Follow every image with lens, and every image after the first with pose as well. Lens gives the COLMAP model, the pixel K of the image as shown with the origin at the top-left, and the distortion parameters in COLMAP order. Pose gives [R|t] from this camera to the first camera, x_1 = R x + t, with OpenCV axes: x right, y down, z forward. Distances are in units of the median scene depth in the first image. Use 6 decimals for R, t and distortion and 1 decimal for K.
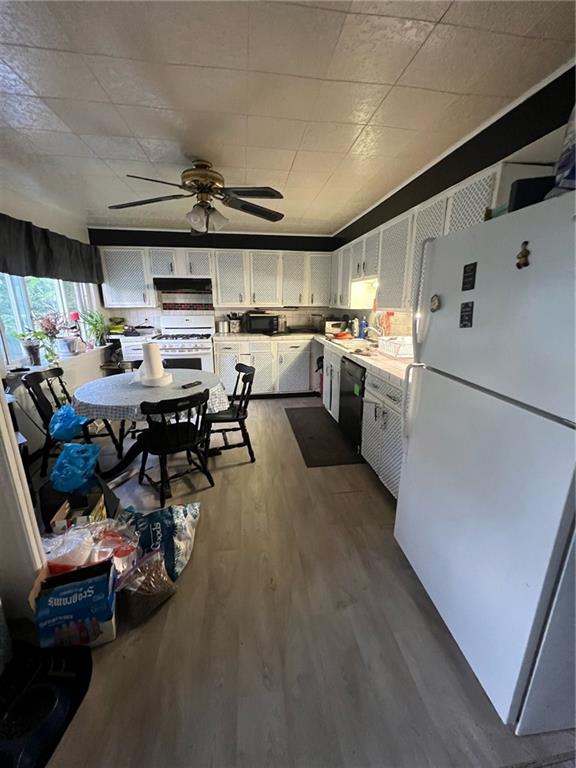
lens RADIAL K [[305.2, 0, 290.2], [0, 305.2, 381.8], [0, 0, 1]] dist [-0.001107, -0.000233]
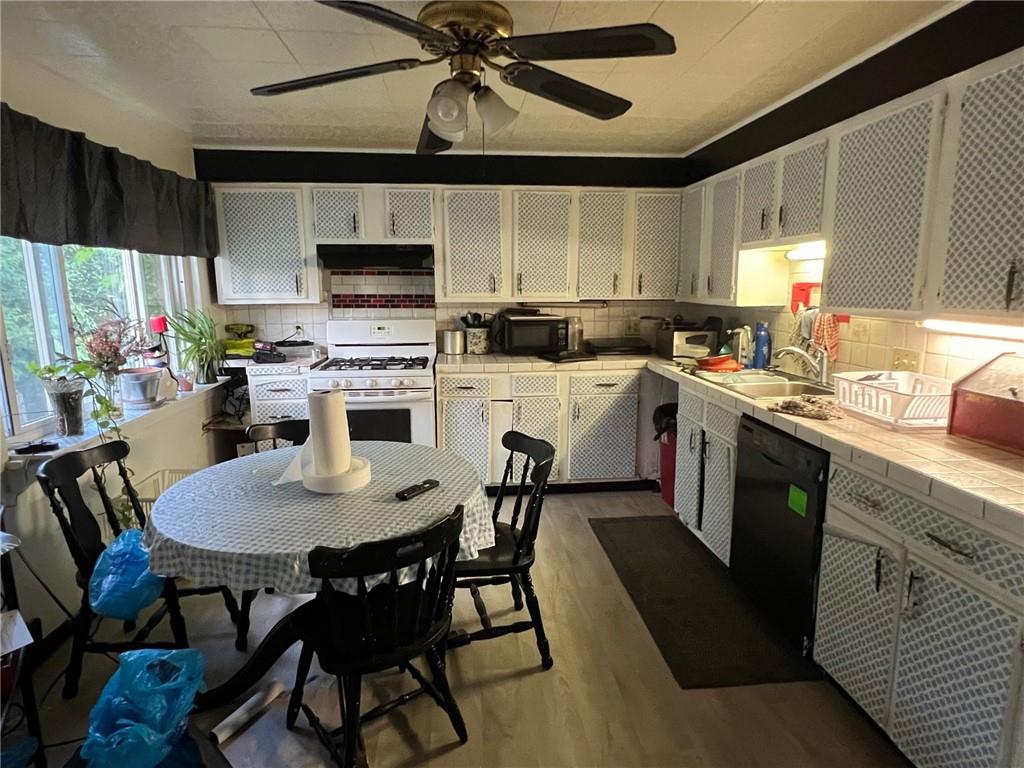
lens RADIAL K [[572.9, 0, 508.4], [0, 572.9, 385.4], [0, 0, 1]] dist [-0.001714, 0.001459]
pose [[0.998489, 0.003187, -0.054865, -0.127558], [-0.007630, 0.996688, -0.080963, -0.060059], [0.054425, 0.081260, 0.995206, 0.166501]]
